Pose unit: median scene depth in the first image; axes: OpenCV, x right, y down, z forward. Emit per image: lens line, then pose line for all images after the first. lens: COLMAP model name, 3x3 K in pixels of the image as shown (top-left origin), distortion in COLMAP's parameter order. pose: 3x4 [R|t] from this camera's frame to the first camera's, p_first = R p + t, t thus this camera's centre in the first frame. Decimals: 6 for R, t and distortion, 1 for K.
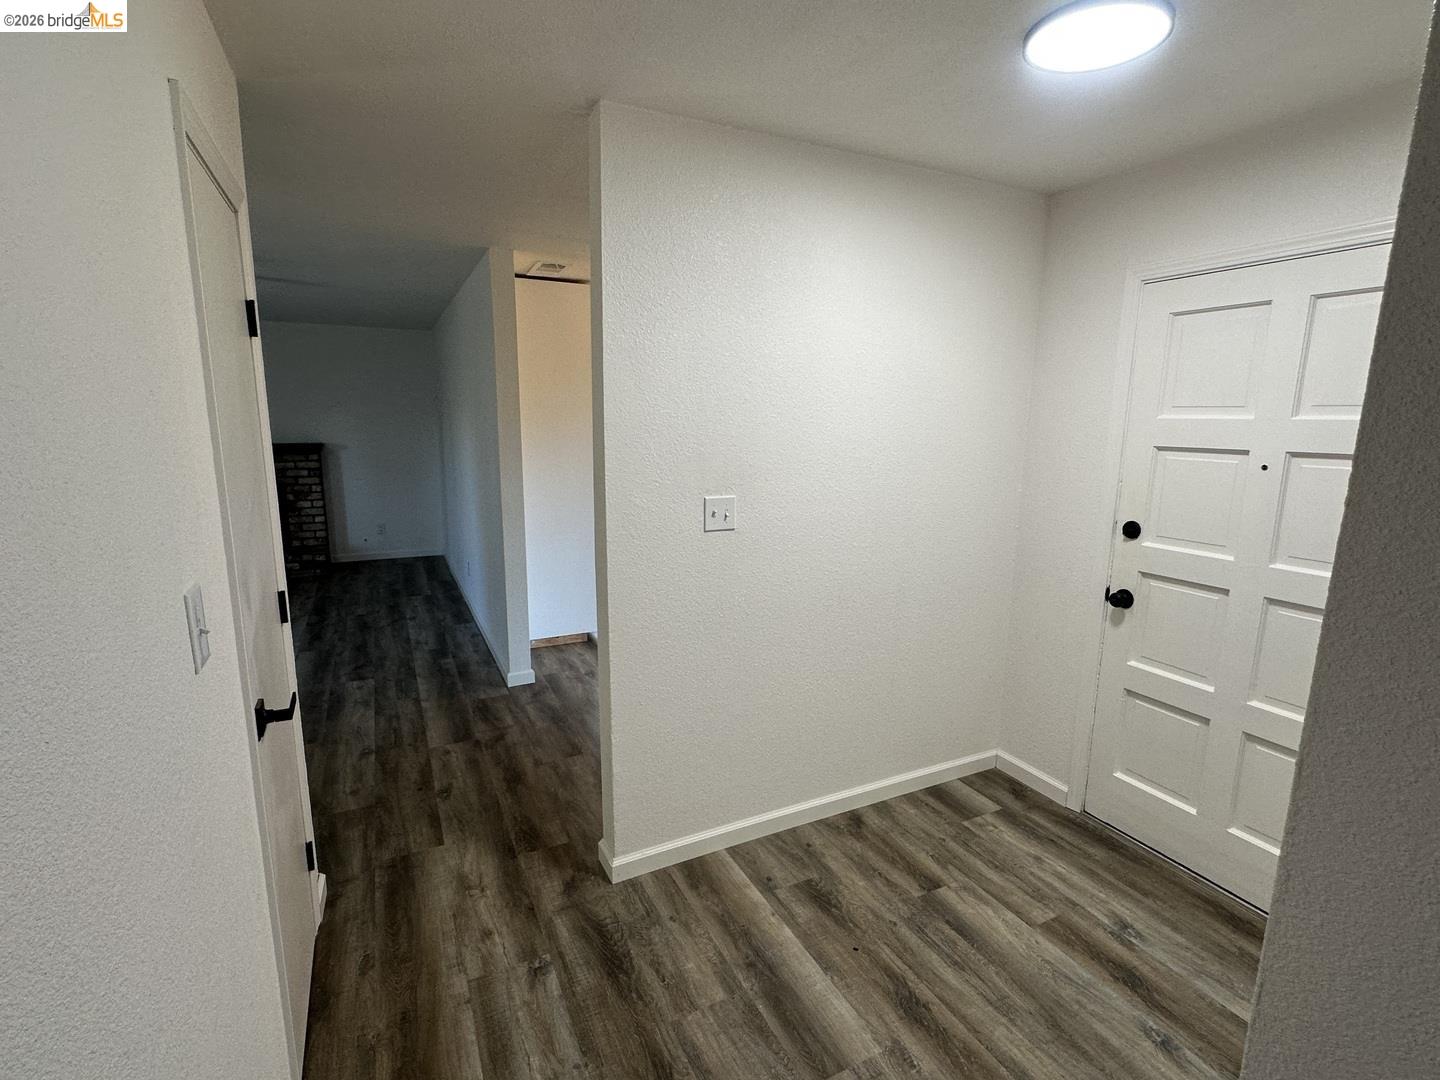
lens RADIAL K [[689.1, 0, 715.4], [0, 689.1, 546.4], [0, 0, 1]] dist [-0.000921, -0.000077]
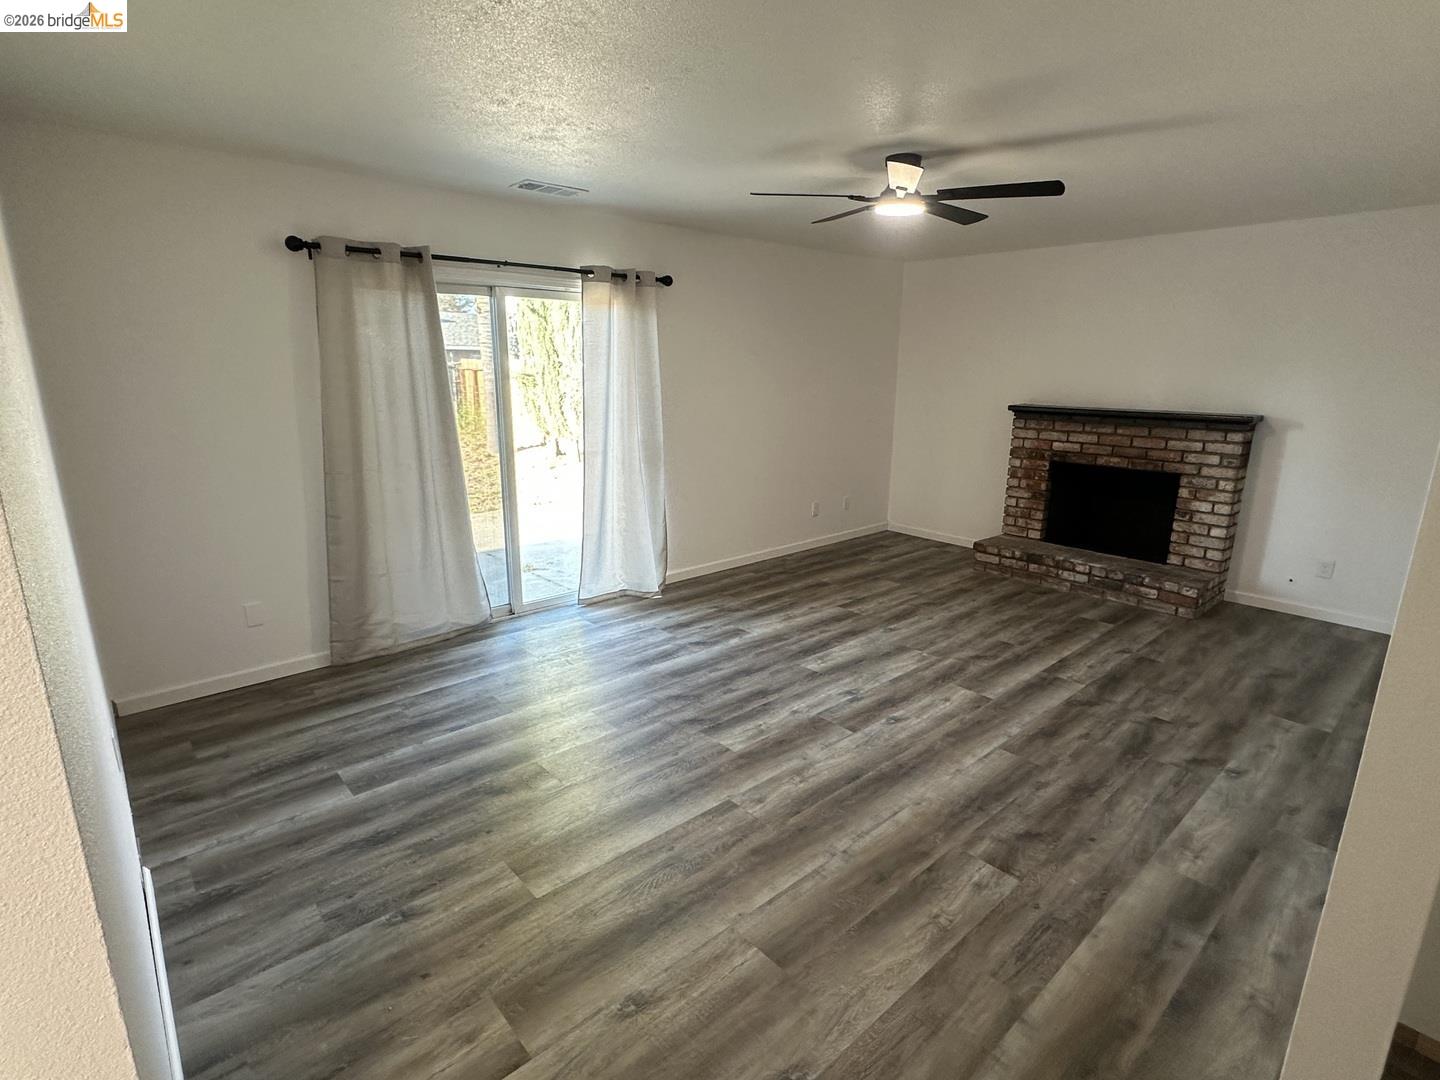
lens RADIAL K [[720.6, 0, 720.0], [0, 720.6, 540.0], [0, 0, 1]] dist [0.000796, -0.000001]
pose [[0.269450, 0.222252, -0.937017, -0.076454], [-0.183513, 0.967024, 0.176599, -0.082188], [0.945368, 0.124370, 0.301351, 0.432476]]
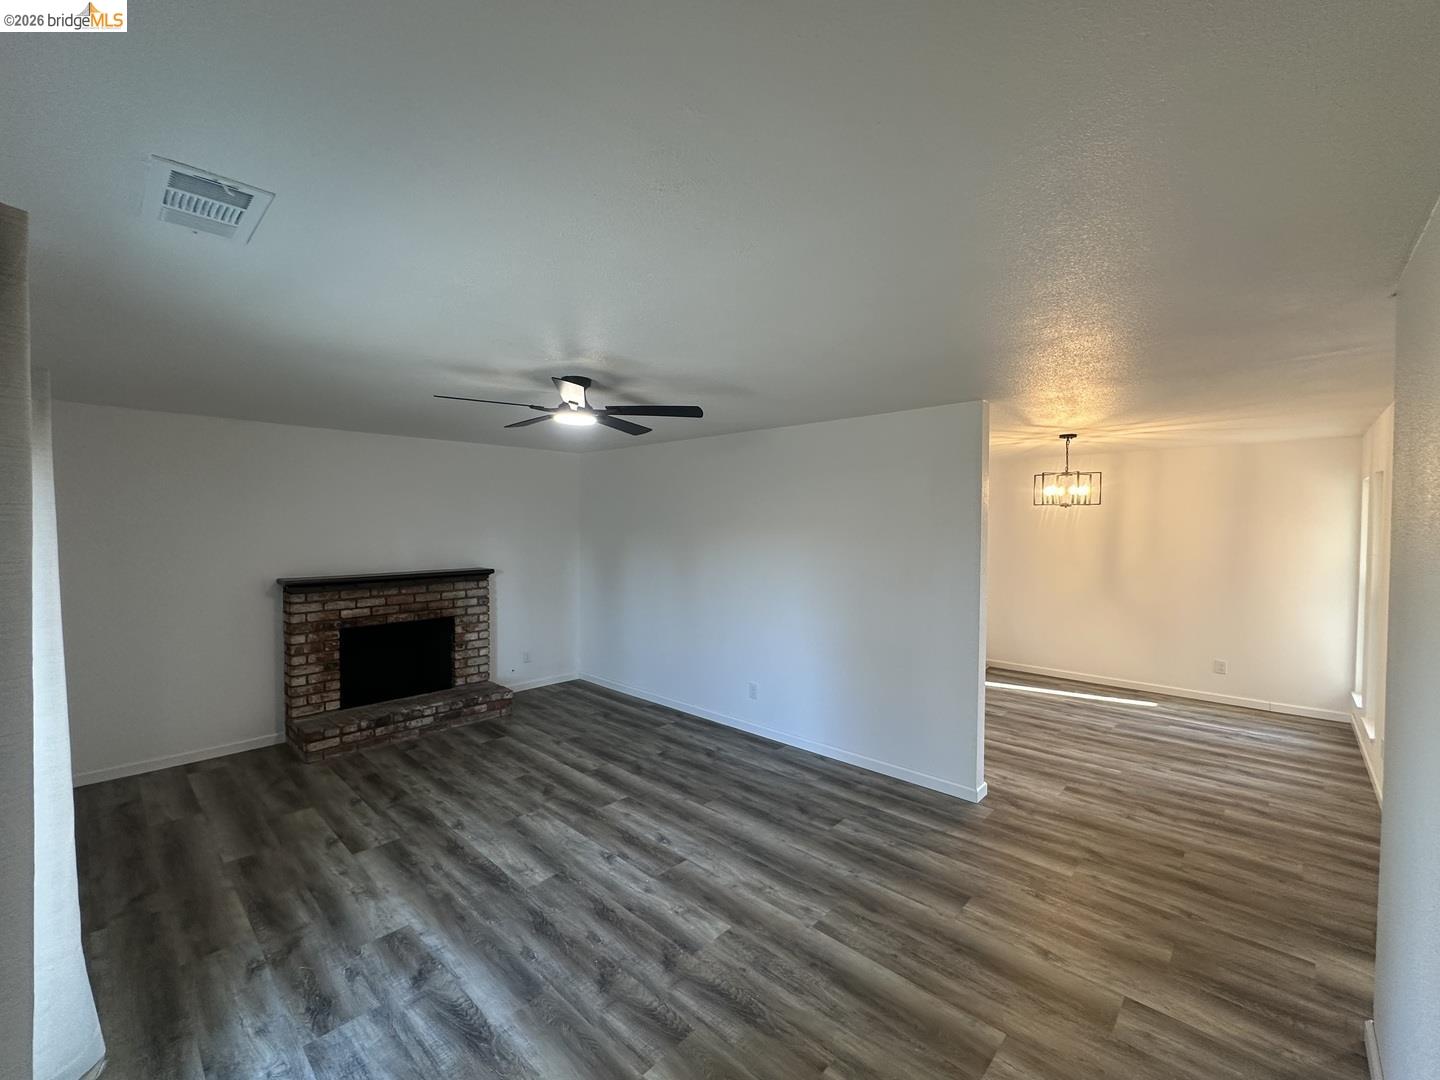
lens RADIAL K [[606.2, 0, 717.1], [0, 606.2, 542.1], [0, 0, 1]] dist [-0.001694, -0.000295]
pose [[0.935658, -0.019346, 0.352378, -0.697010], [0.072470, 0.987750, -0.138199, -0.061208], [-0.345387, 0.154843, 0.925598, 0.165073]]
